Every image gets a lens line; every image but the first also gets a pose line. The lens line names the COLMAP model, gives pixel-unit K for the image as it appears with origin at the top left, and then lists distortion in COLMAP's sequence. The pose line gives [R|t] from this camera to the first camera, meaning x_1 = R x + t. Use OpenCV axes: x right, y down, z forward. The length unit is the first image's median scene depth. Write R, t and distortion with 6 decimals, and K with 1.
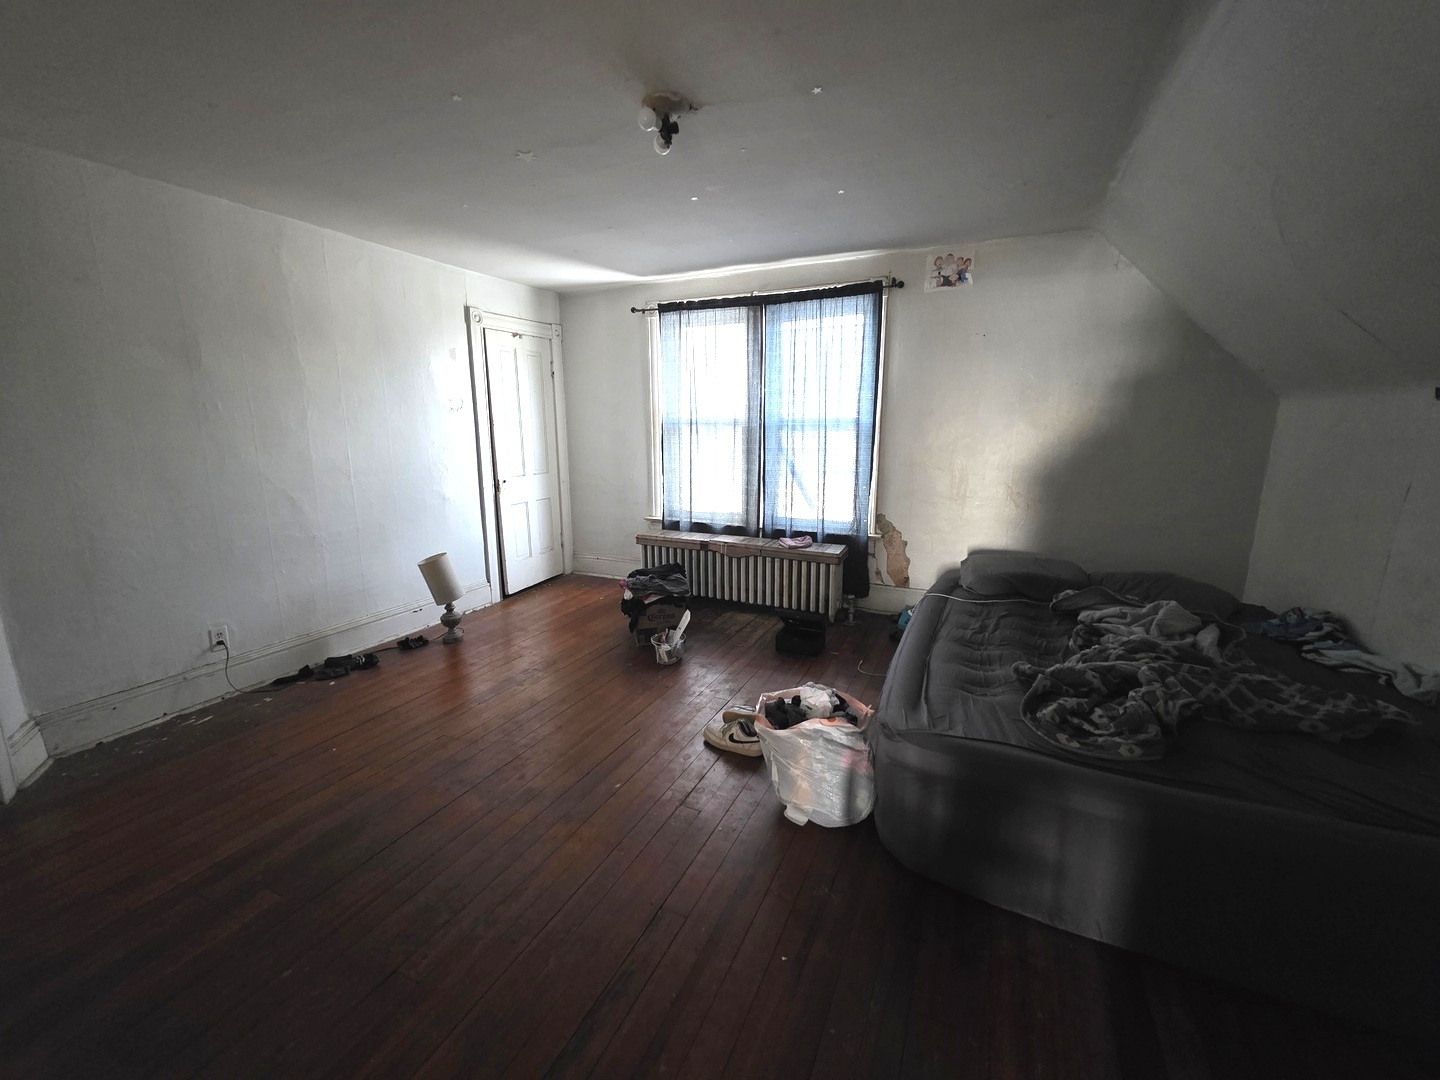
lens RADIAL K [[570.2, 0, 715.8], [0, 570.2, 536.4], [0, 0, 1]] dist [0.000550, 0.000392]
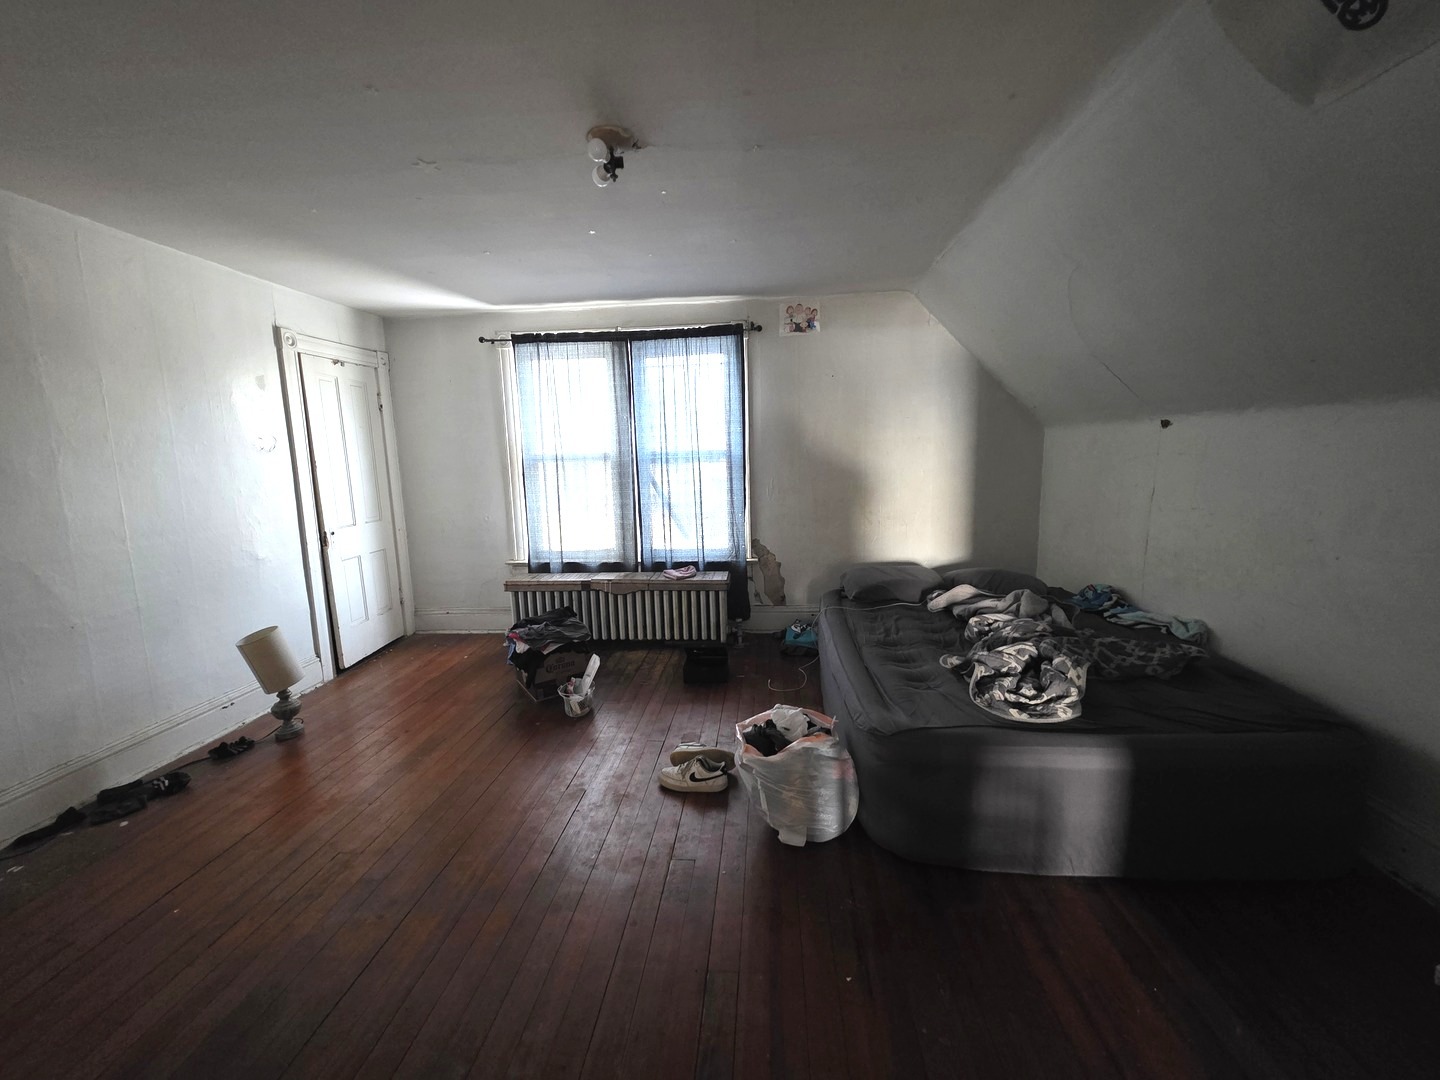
lens RADIAL K [[570.2, 0, 710.9], [0, 570.2, 536.9], [0, 0, 1]] dist [0.000550, 0.000392]
pose [[0.937948, -0.071759, 0.339270, -0.161019], [0.090877, 0.995027, -0.040781, -0.007763], [-0.334656, 0.069082, 0.939805, 0.032182]]
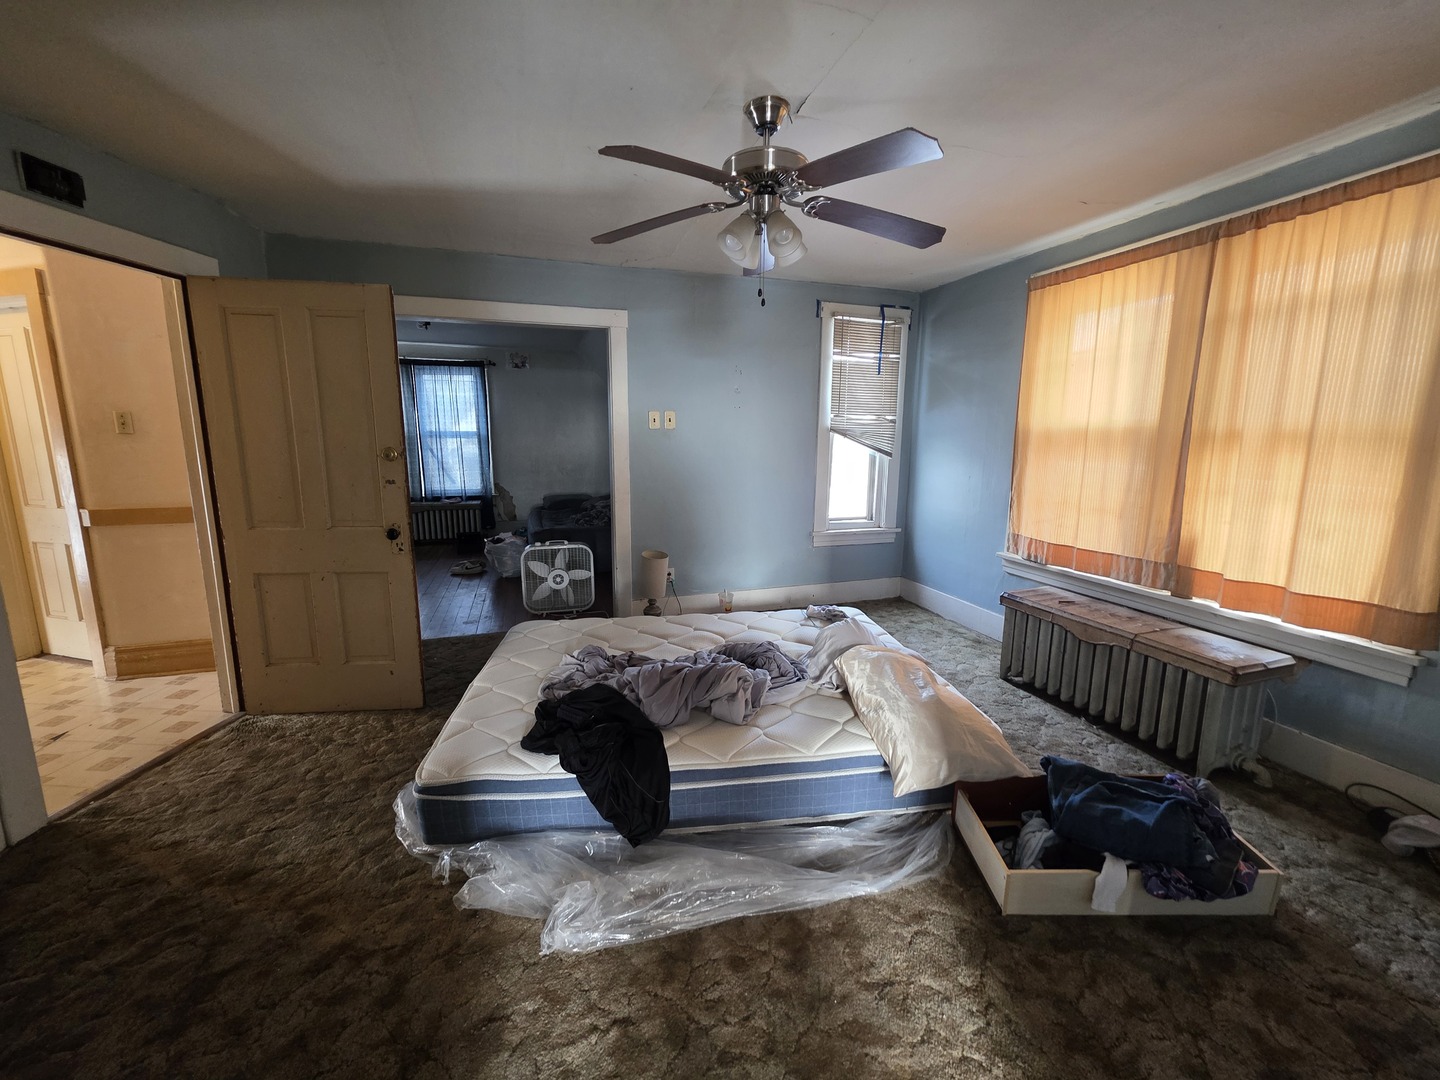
lens RADIAL K [[570.2, 0, 713.5], [0, 570.2, 539.7], [0, 0, 1]] dist [0.000550, 0.000392]
pose [[0.724130, -0.111699, 0.680558, -0.534023], [0.126702, 0.991548, 0.027928, 0.200306], [-0.677925, 0.066005, 0.732162, -0.915753]]
